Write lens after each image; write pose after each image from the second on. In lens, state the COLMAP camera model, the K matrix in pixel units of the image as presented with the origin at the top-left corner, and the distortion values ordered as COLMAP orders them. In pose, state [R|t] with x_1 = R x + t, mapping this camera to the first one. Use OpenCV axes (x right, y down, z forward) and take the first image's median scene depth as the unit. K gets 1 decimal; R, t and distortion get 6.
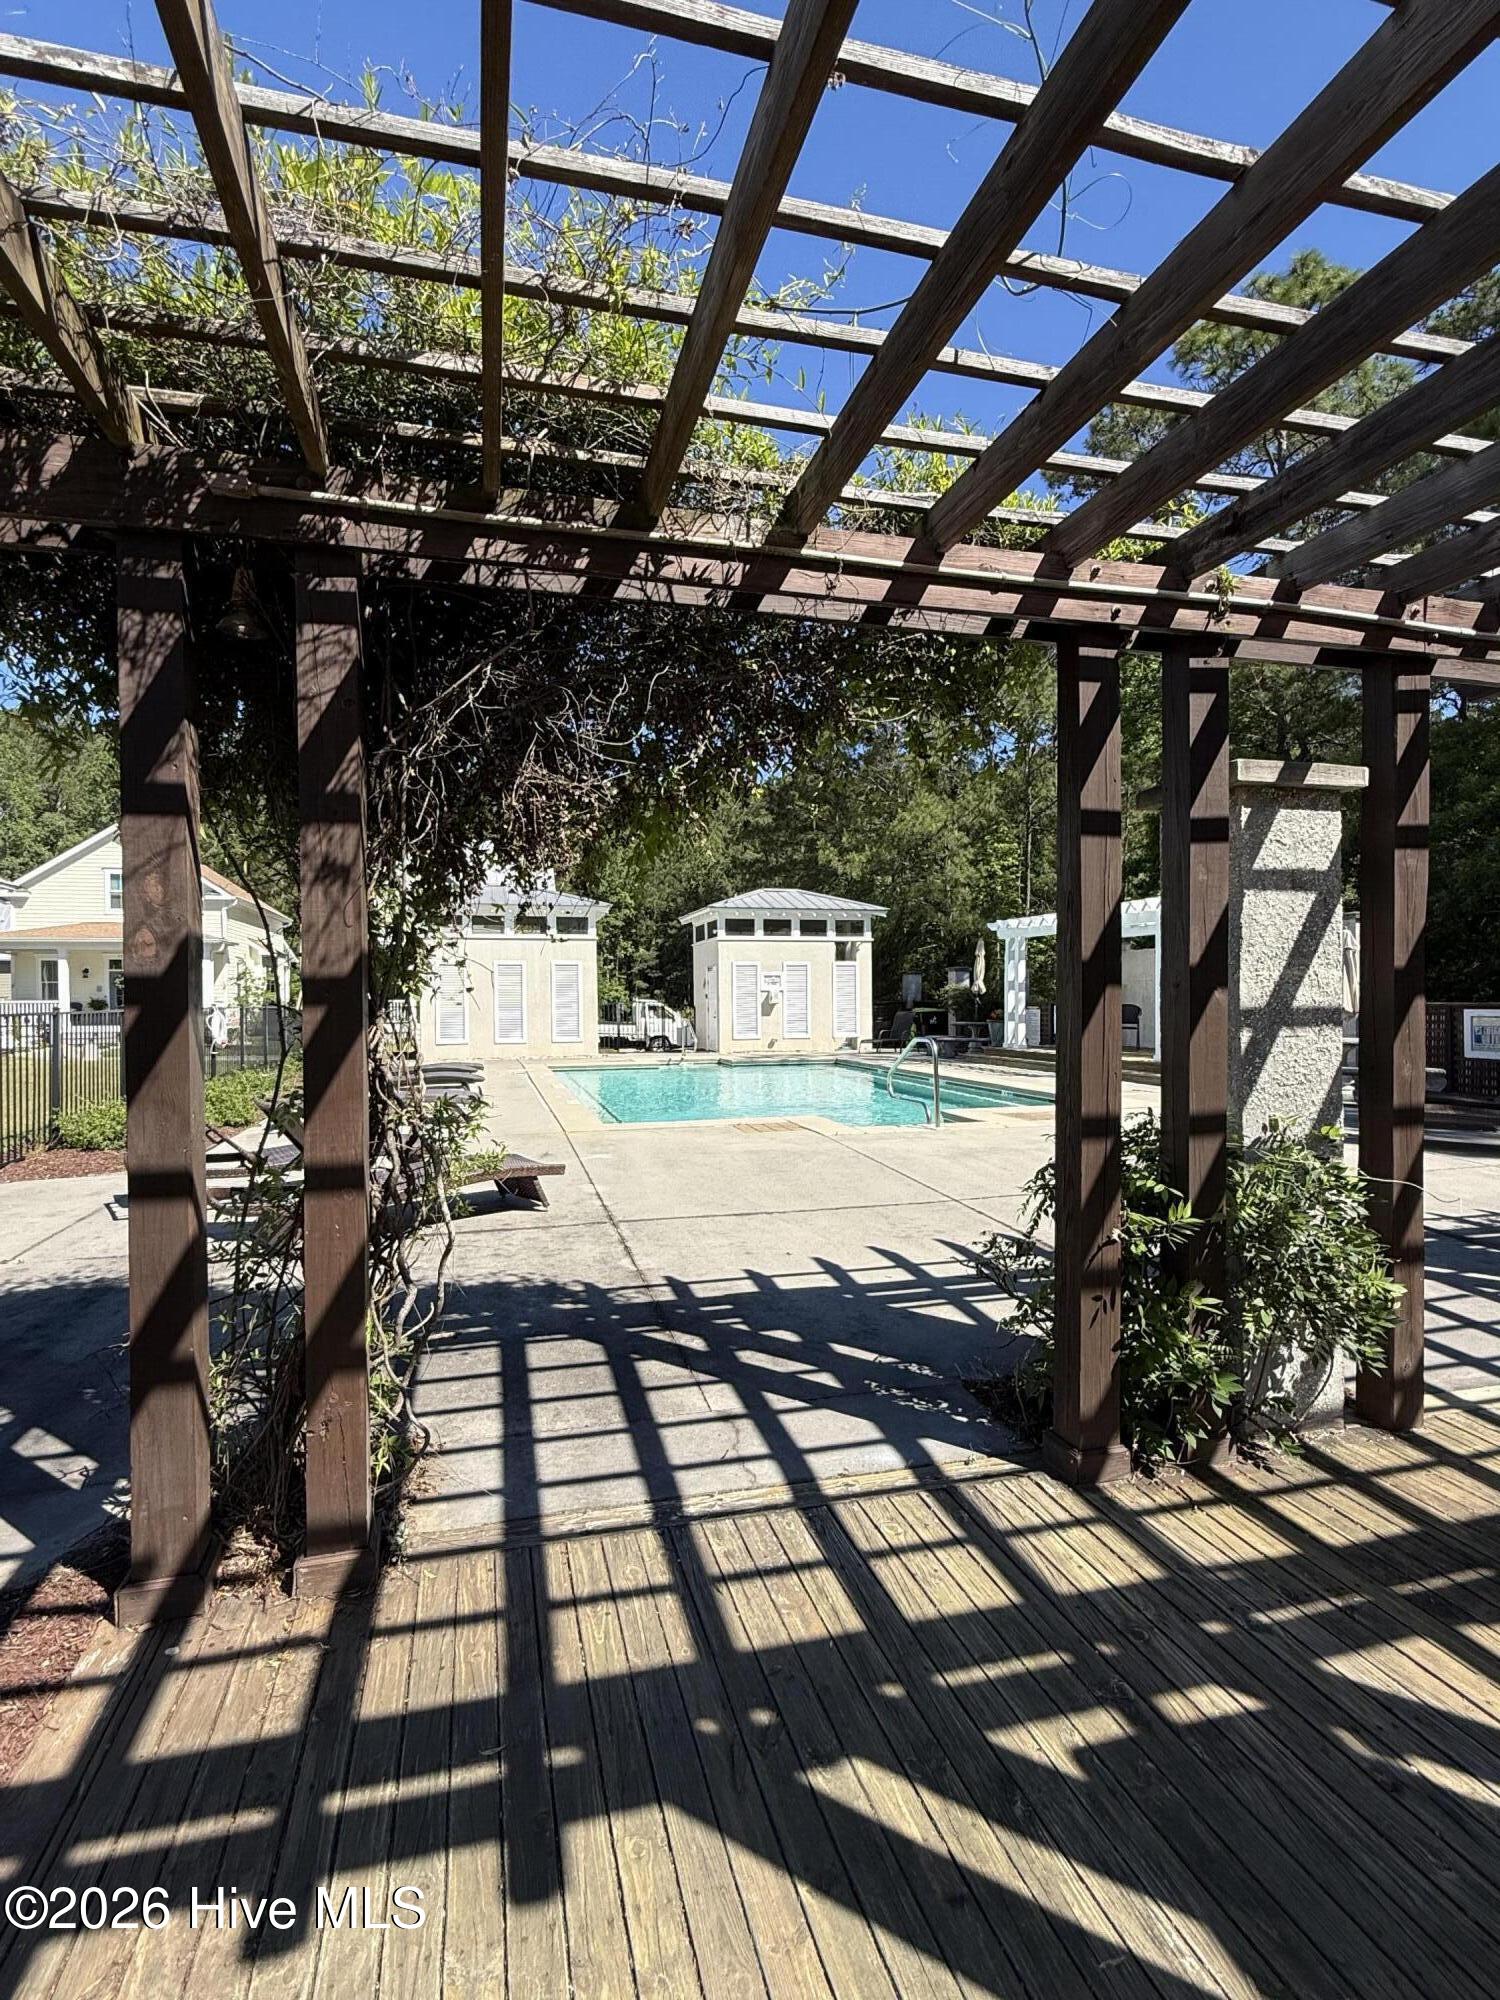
lens RADIAL K [[1004.5, 0, 752.7], [0, 1004.5, 1004.1], [0, 0, 1]] dist [0.003671, 0.000170]
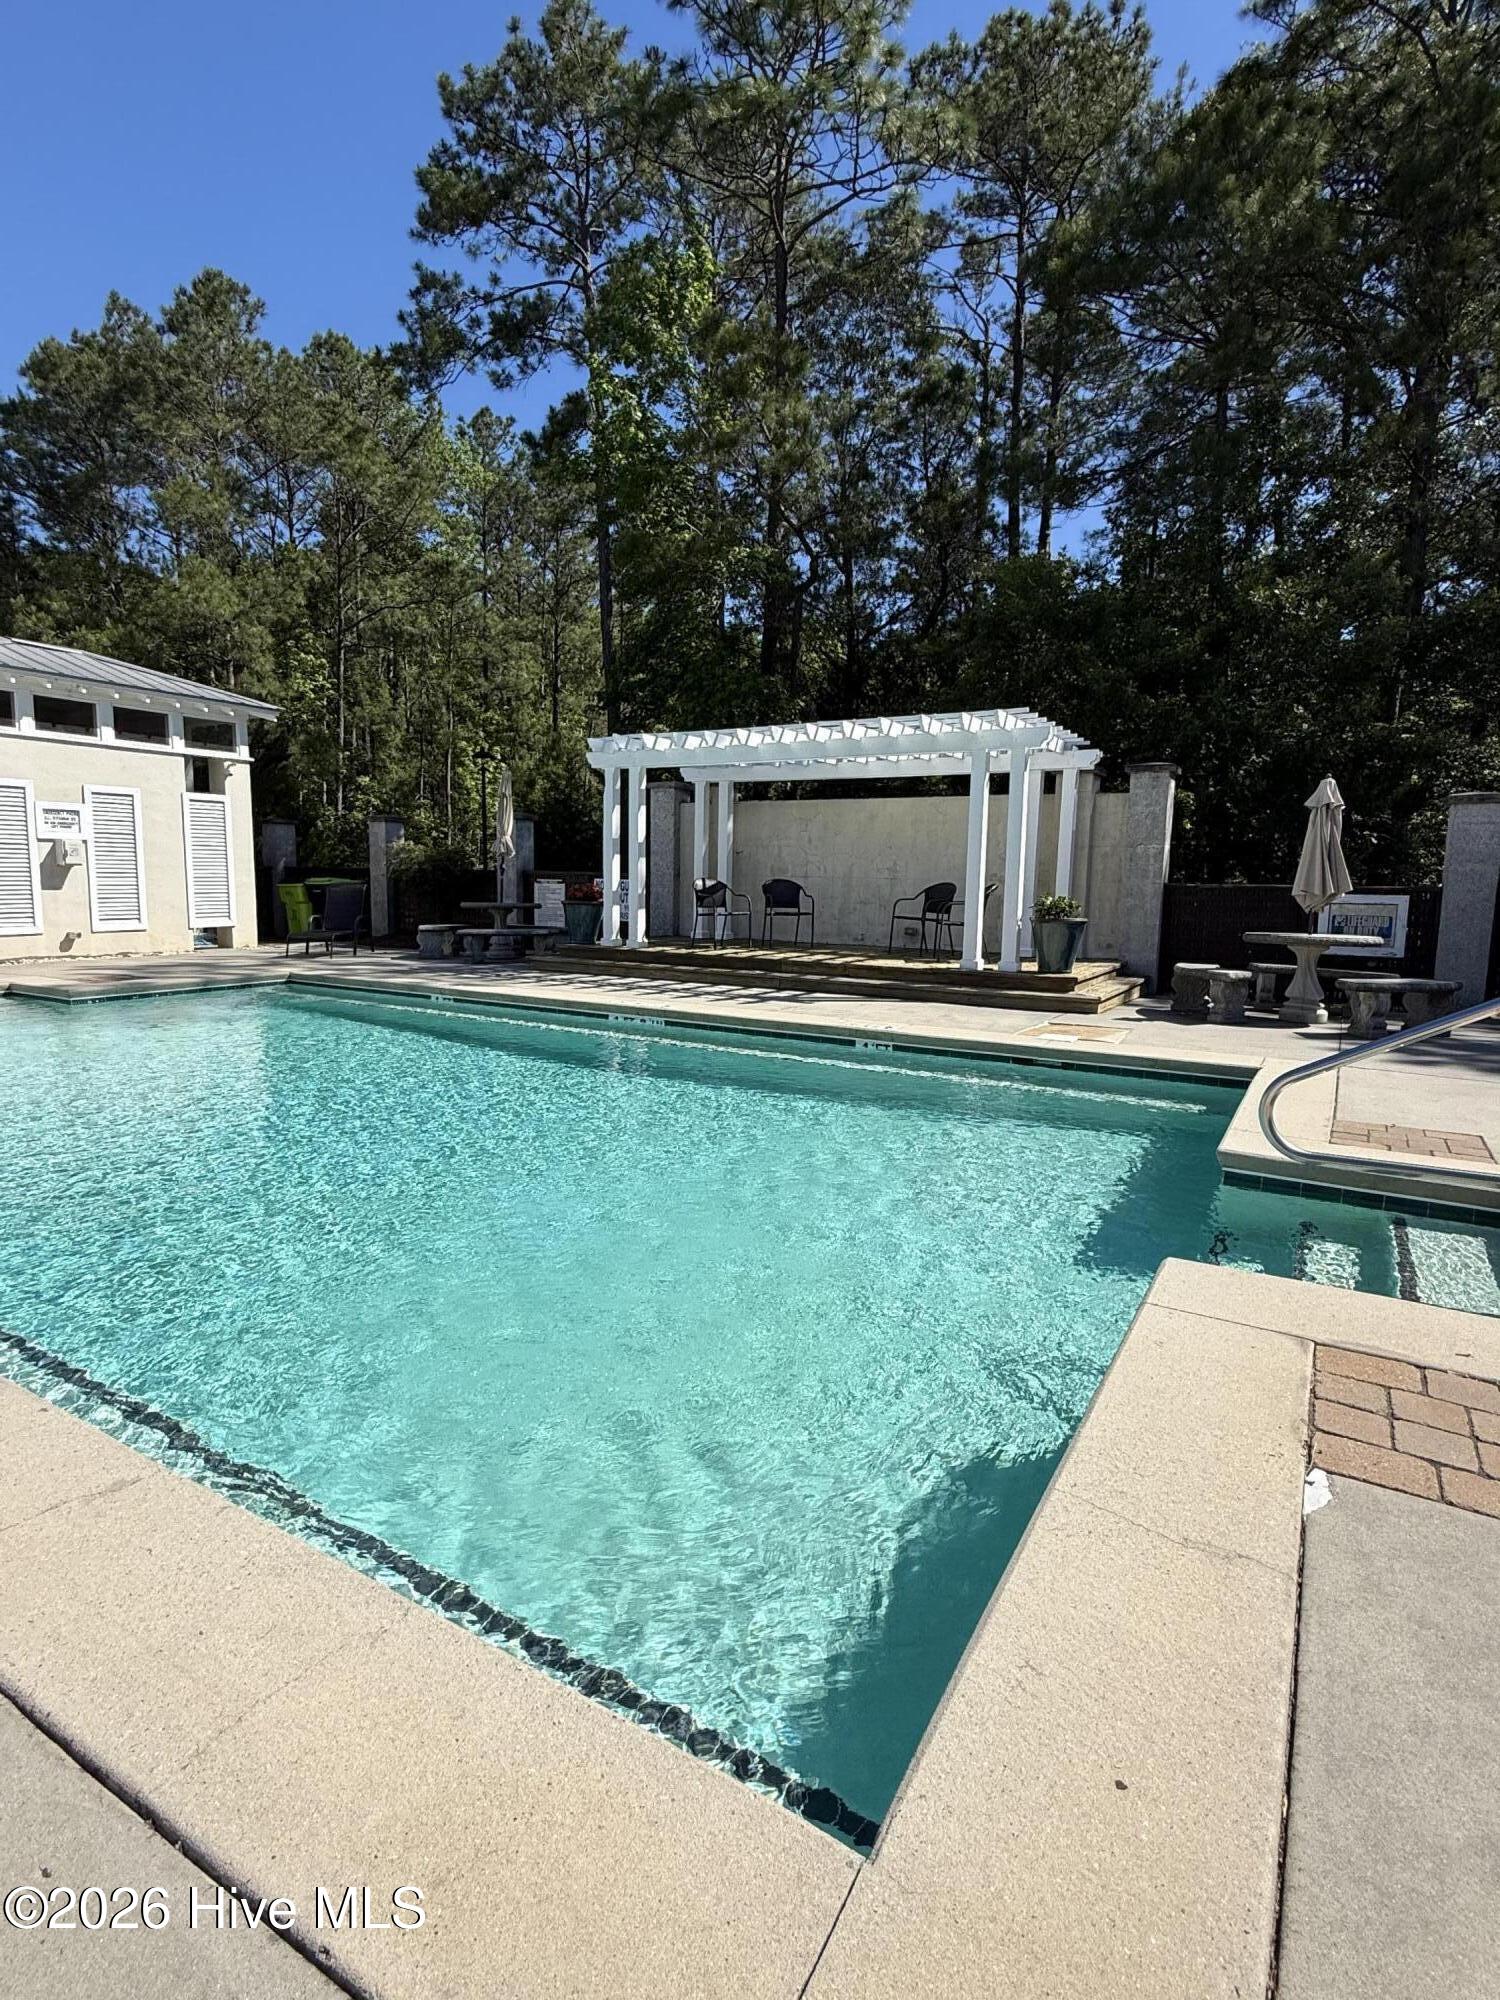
lens RADIAL K [[1004.5, 0, 750.3], [0, 1004.5, 1000.9], [0, 0, 1]] dist [0.003671, 0.000170]
pose [[0.714508, -0.066871, 0.696424, -0.094290], [-0.019294, 0.993160, 0.115158, 0.002795], [-0.699361, -0.095718, 0.708330, 0.376180]]
